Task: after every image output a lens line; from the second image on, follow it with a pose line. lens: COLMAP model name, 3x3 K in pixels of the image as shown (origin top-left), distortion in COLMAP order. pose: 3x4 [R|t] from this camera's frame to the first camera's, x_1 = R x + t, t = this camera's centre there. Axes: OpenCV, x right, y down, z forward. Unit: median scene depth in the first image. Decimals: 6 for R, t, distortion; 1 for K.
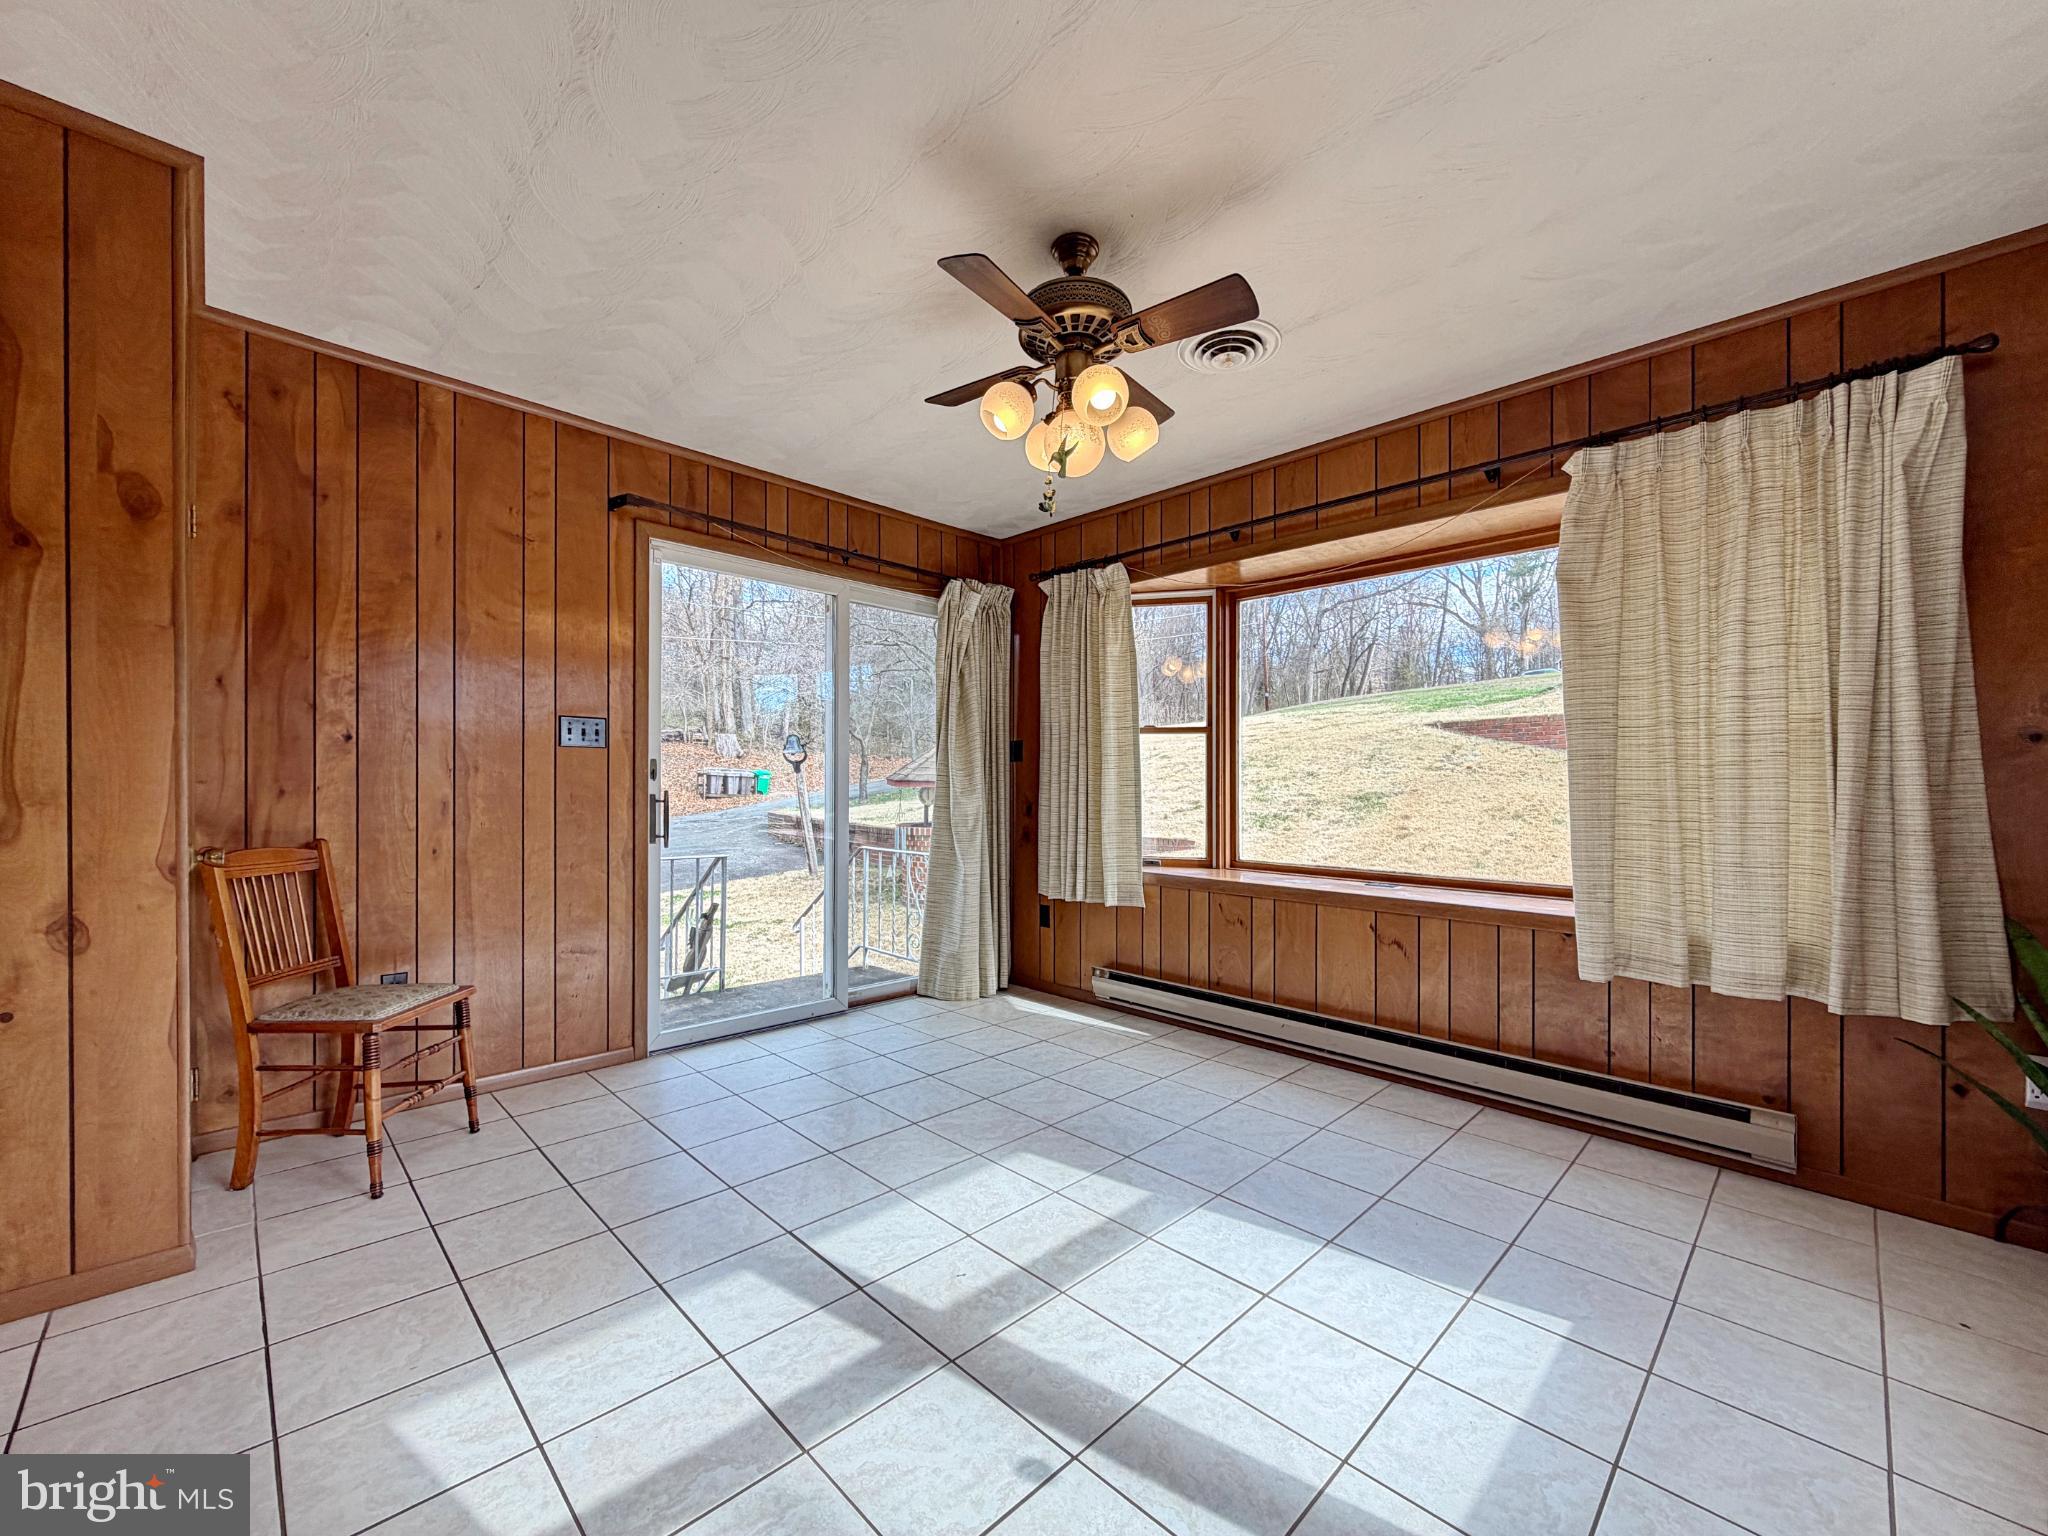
lens RADIAL K [[819.9, 0, 1013.0], [0, 819.9, 781.0], [0, 0, 1]] dist [-0.001115, 0.000185]
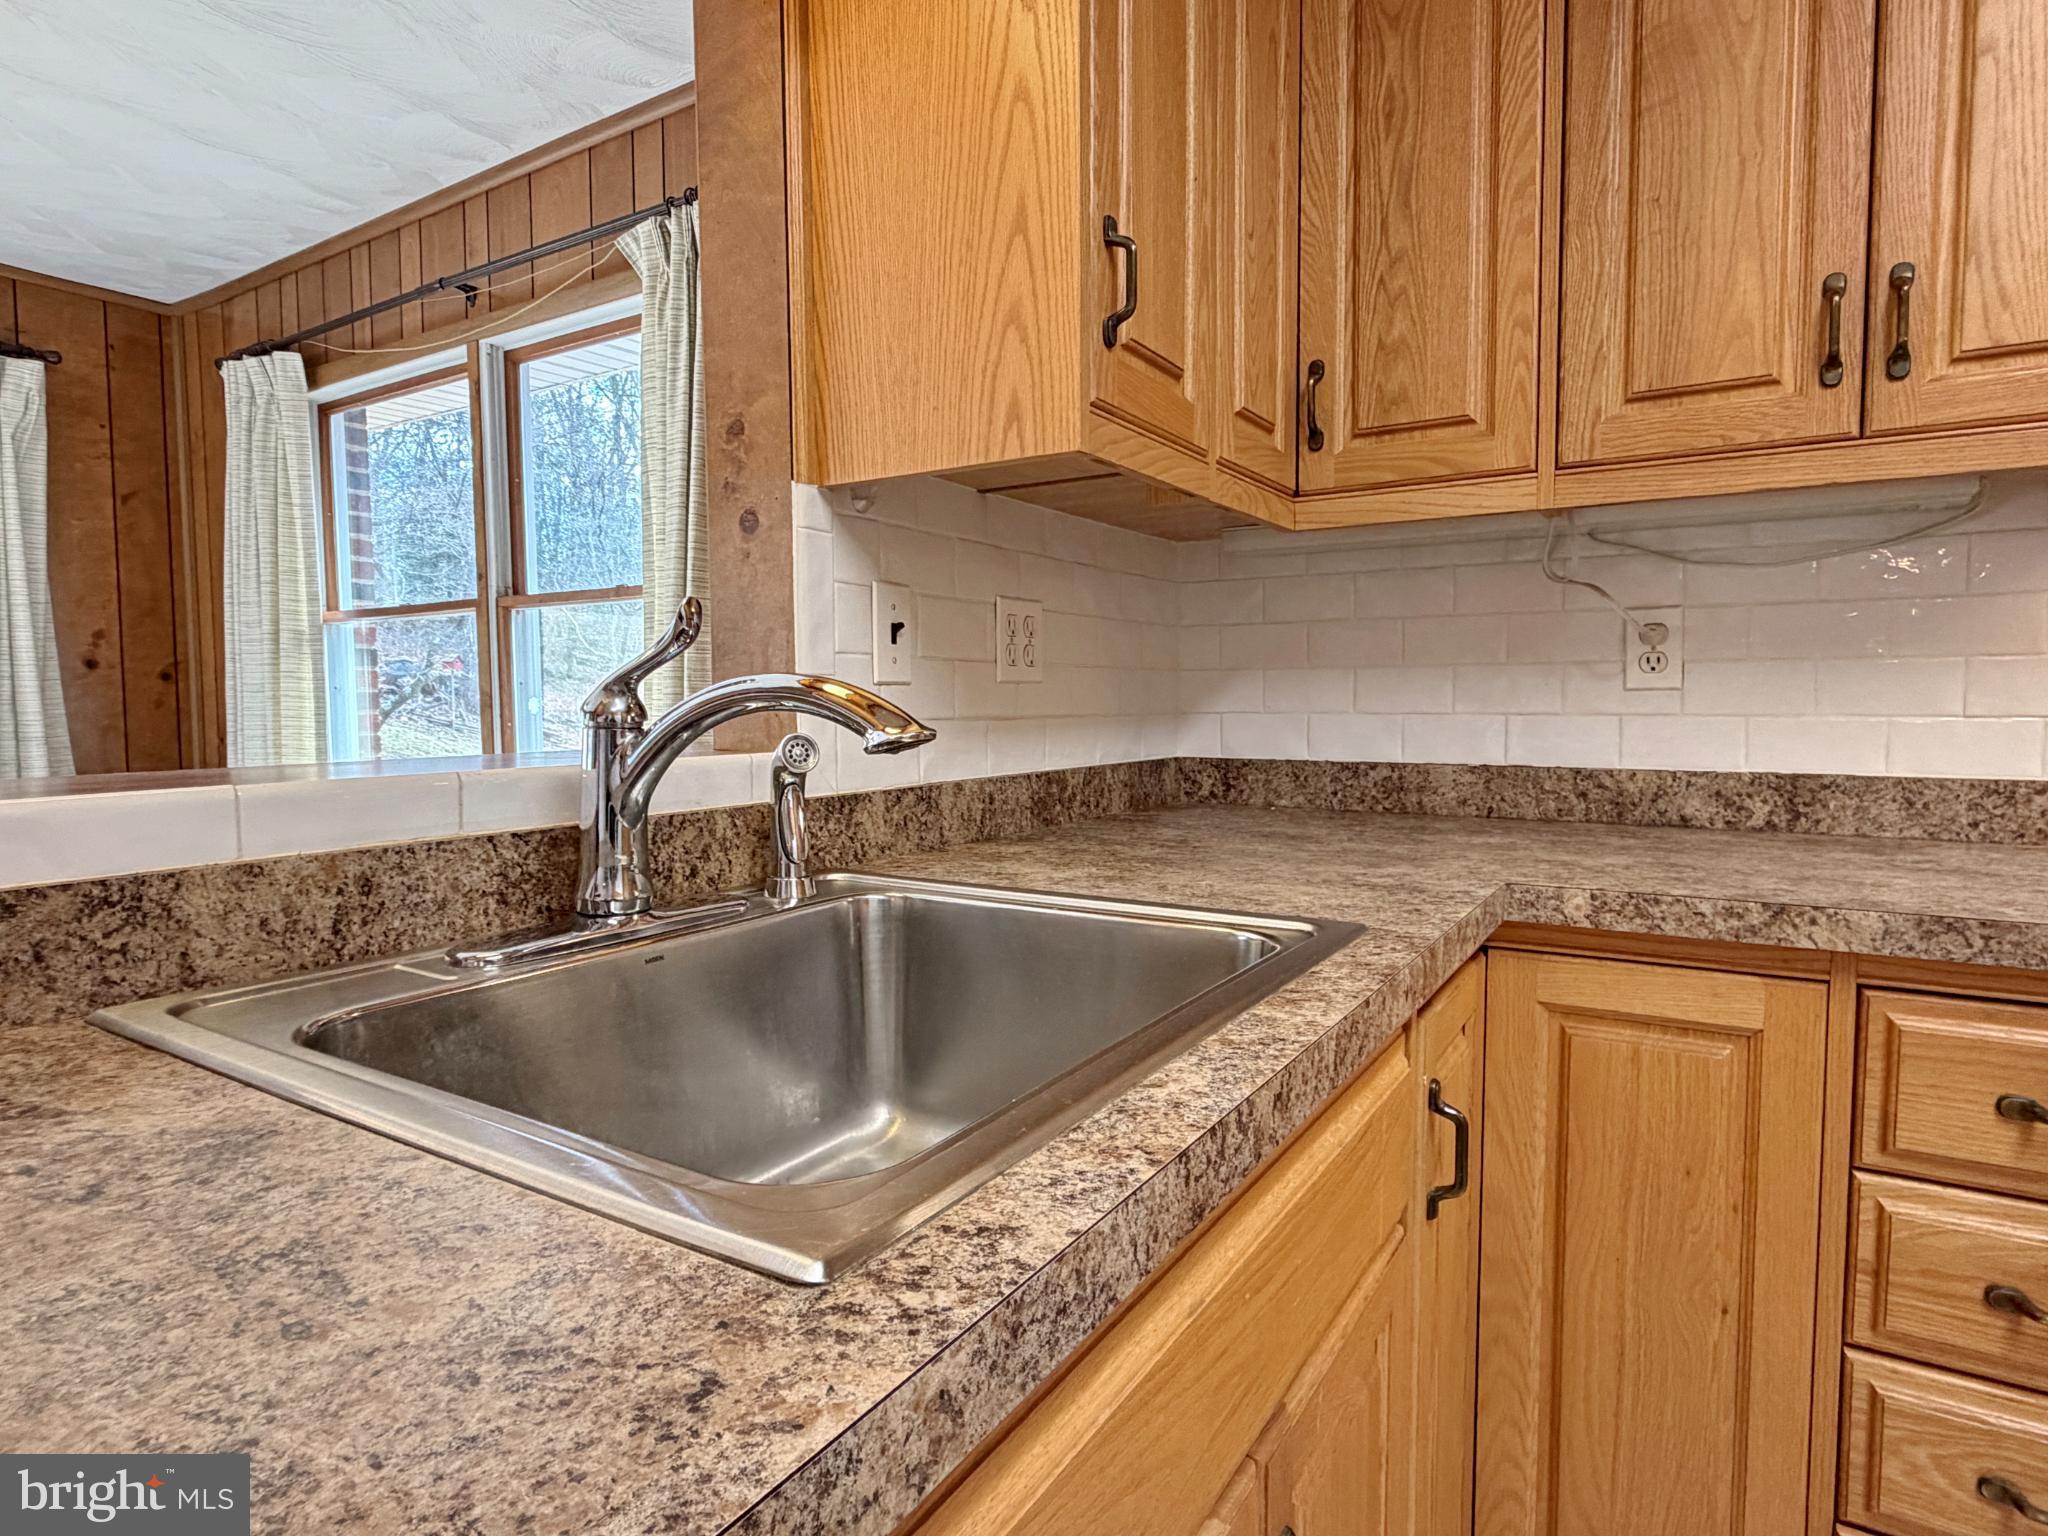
lens RADIAL K [[1126.0, 0, 1022.5], [0, 1126.0, 768.2], [0, 0, 1]] dist [-0.003548, 0.000841]
pose [[-0.240709, -0.070999, 0.967997, -0.565289], [-0.005421, 0.997404, 0.071808, -0.013963], [-0.970582, 0.012038, -0.240469, -0.031048]]
